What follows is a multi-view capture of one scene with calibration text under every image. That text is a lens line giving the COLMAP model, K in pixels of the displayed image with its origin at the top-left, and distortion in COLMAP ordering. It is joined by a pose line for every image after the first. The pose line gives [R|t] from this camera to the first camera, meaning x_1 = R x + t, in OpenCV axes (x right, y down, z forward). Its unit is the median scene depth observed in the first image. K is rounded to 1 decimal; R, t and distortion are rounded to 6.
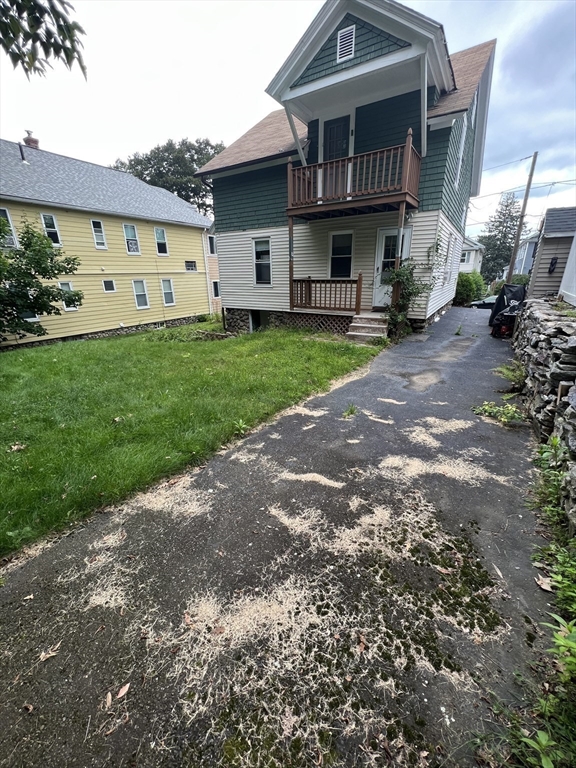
lens RADIAL K [[307.9, 0, 288.0], [0, 307.9, 384.0], [0, 0, 1]] dist [0.001314, 0.000166]
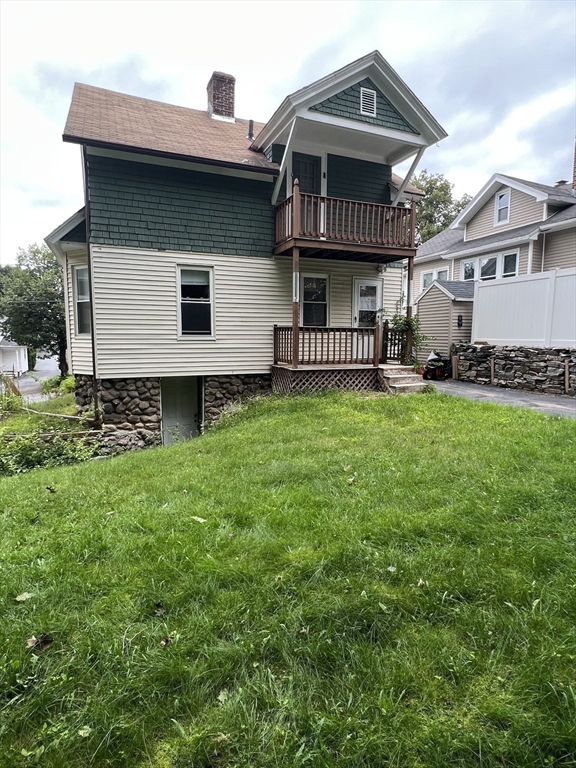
lens RADIAL K [[420.2, 0, 288.0], [0, 420.2, 384.0], [0, 0, 1]] dist [-0.019196, 0.000369]
pose [[0.581326, -0.083638, 0.809360, -0.836428], [0.264354, 0.960156, -0.090652, -0.130653], [-0.769530, 0.266656, 0.580274, 0.492209]]
